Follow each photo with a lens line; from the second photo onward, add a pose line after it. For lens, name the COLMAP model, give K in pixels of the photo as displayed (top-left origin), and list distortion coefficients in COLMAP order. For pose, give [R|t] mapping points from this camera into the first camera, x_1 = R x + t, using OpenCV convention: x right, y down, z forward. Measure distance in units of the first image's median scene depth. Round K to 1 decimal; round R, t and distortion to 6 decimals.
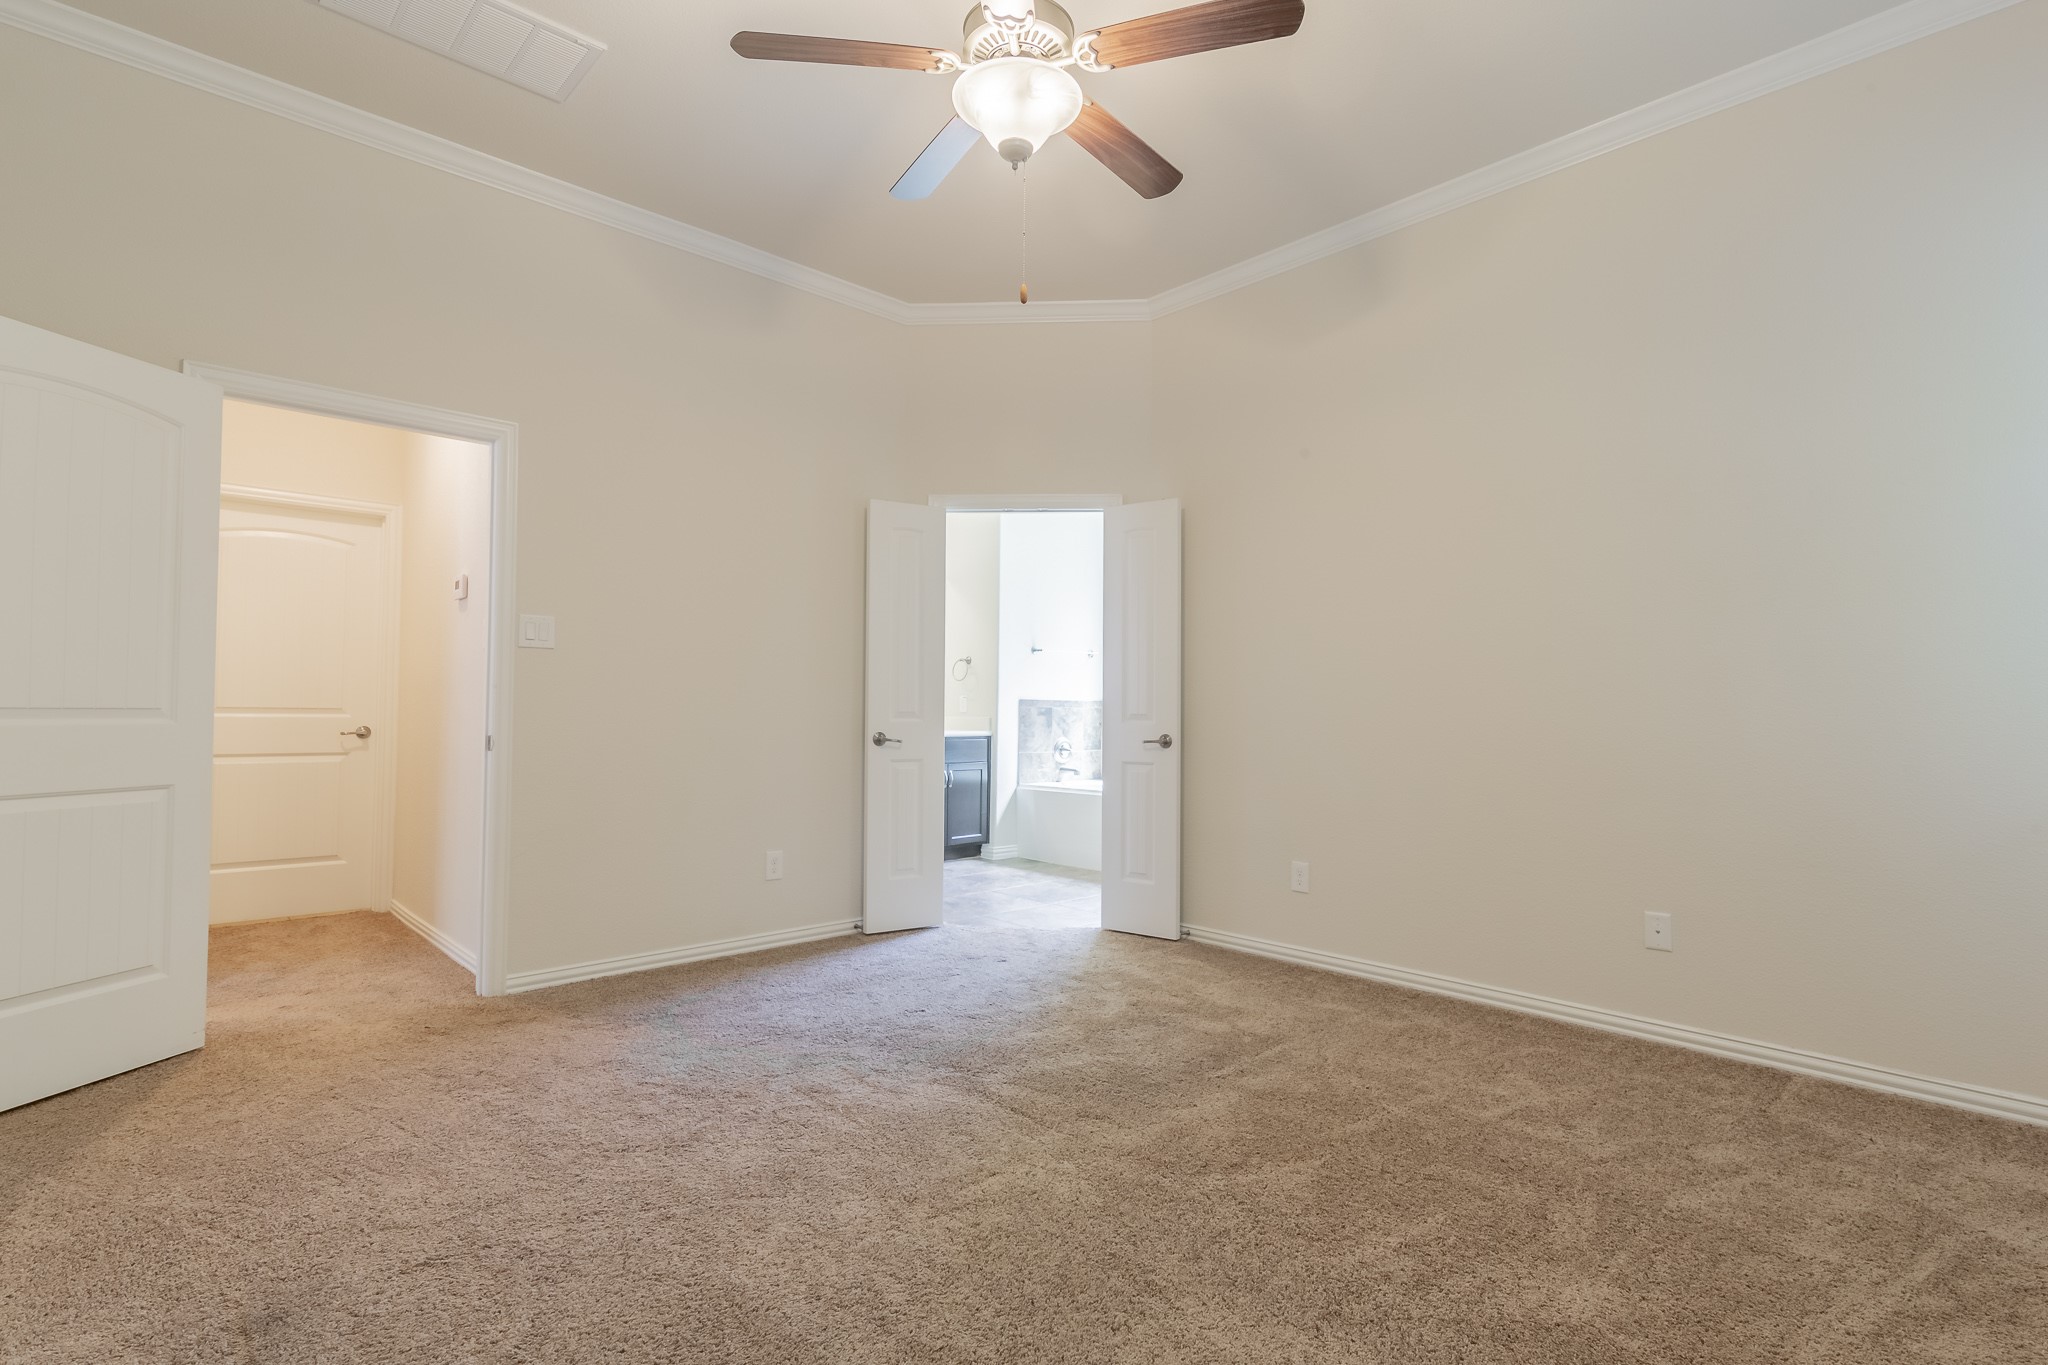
lens RADIAL K [[970.1, 0, 1018.2], [0, 970.1, 687.9], [0, 0, 1]] dist [-0.003658, -0.000267]
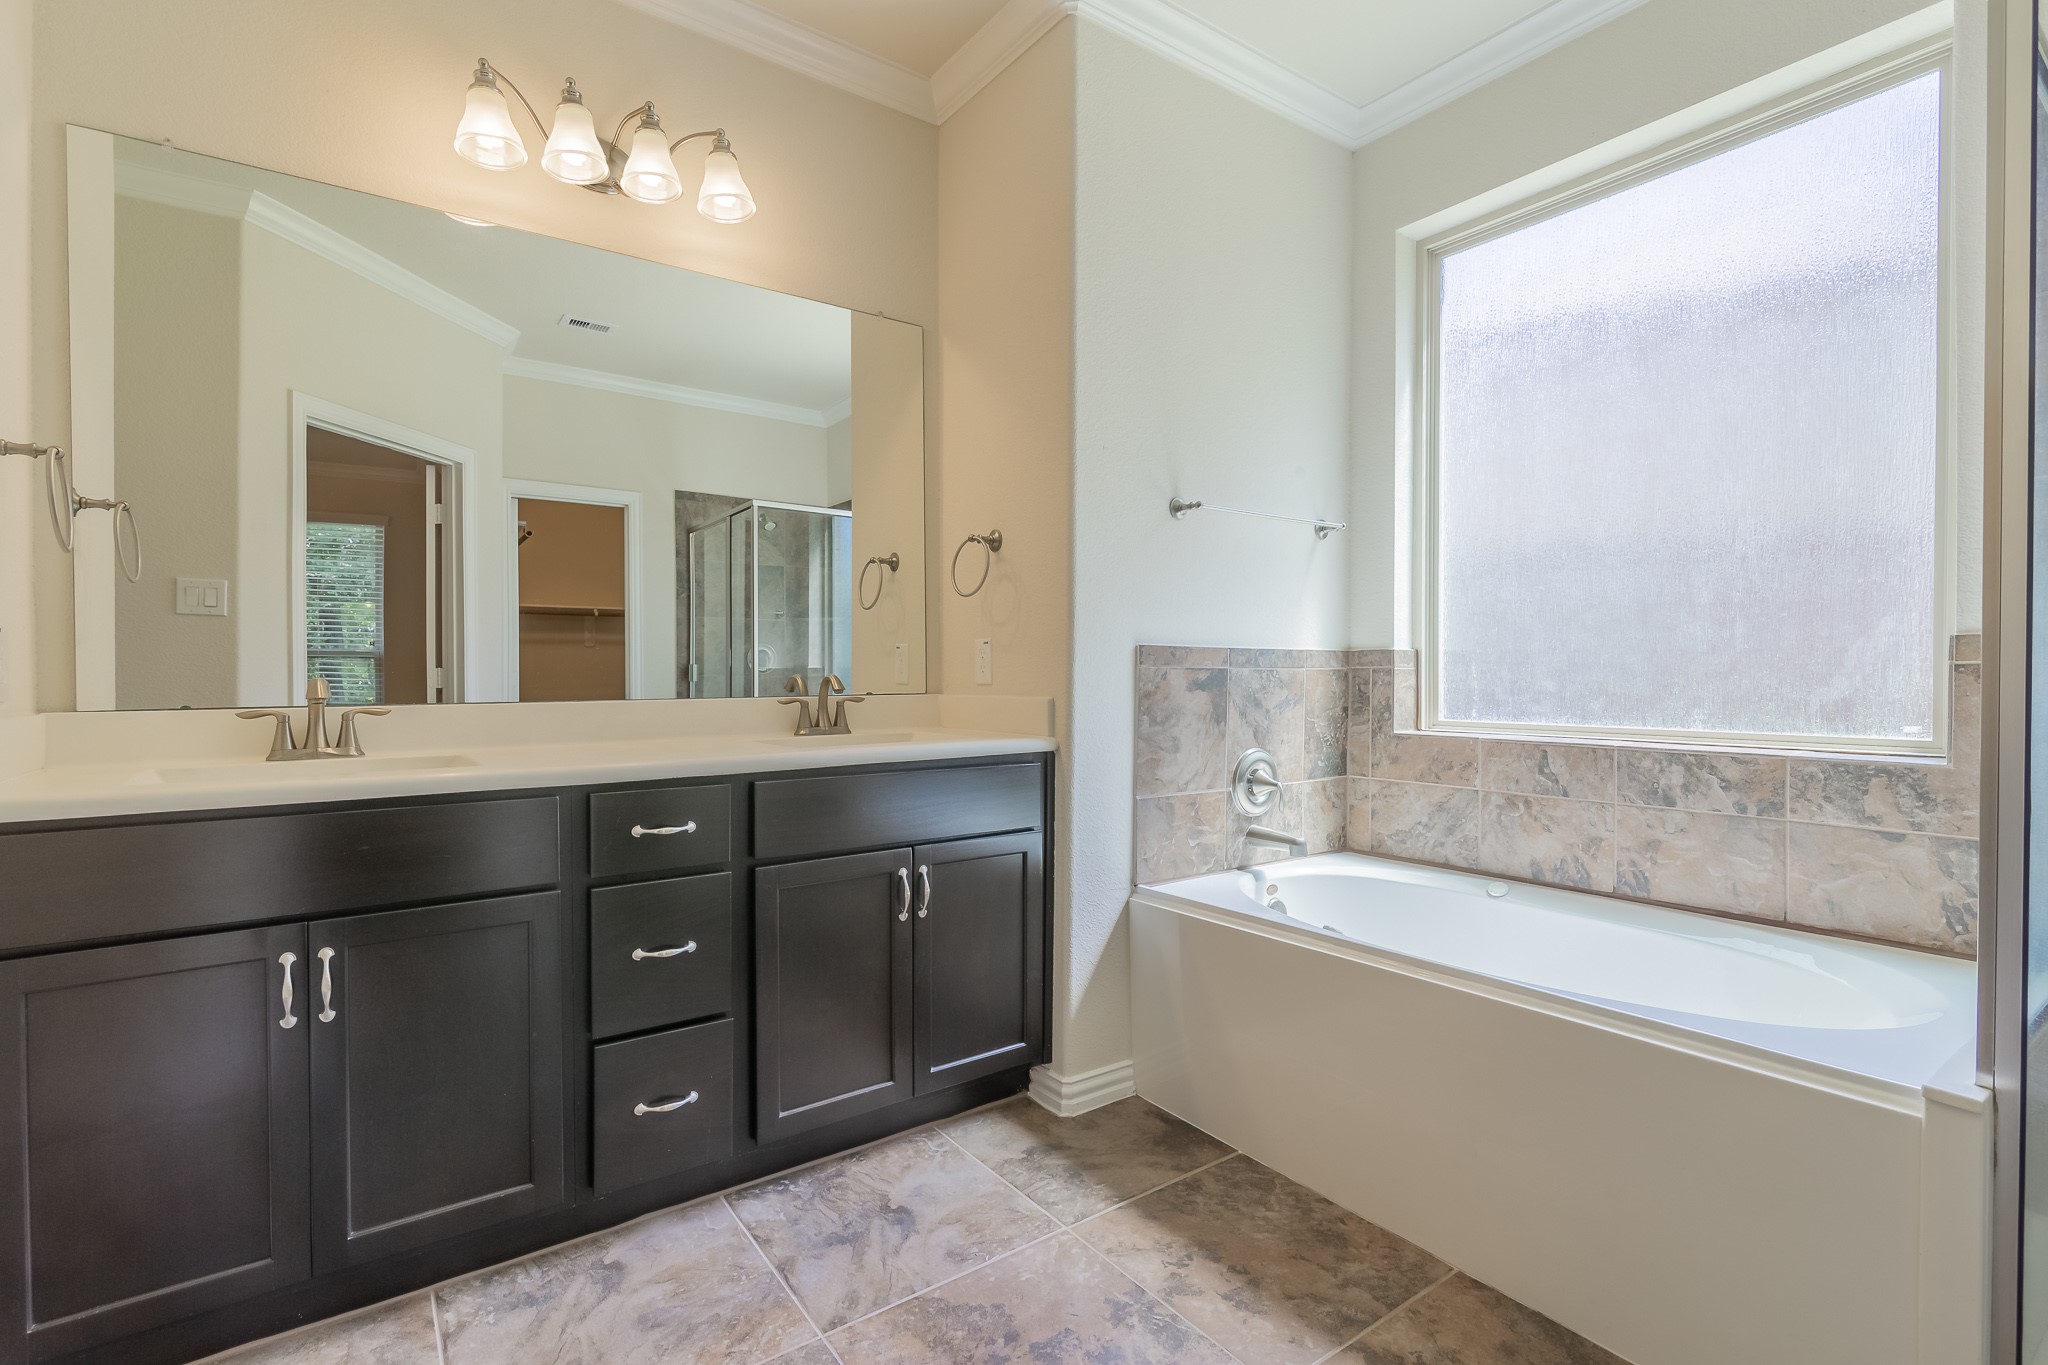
lens RADIAL K [[970.1, 0, 1022.8], [0, 970.1, 675.8], [0, 0, 1]] dist [-0.003658, -0.000267]
pose [[0.993590, -0.007007, -0.112825, 0.000096], [0.010434, 0.999501, 0.029813, 0.011542], [0.112560, -0.030799, 0.993168, 0.638368]]
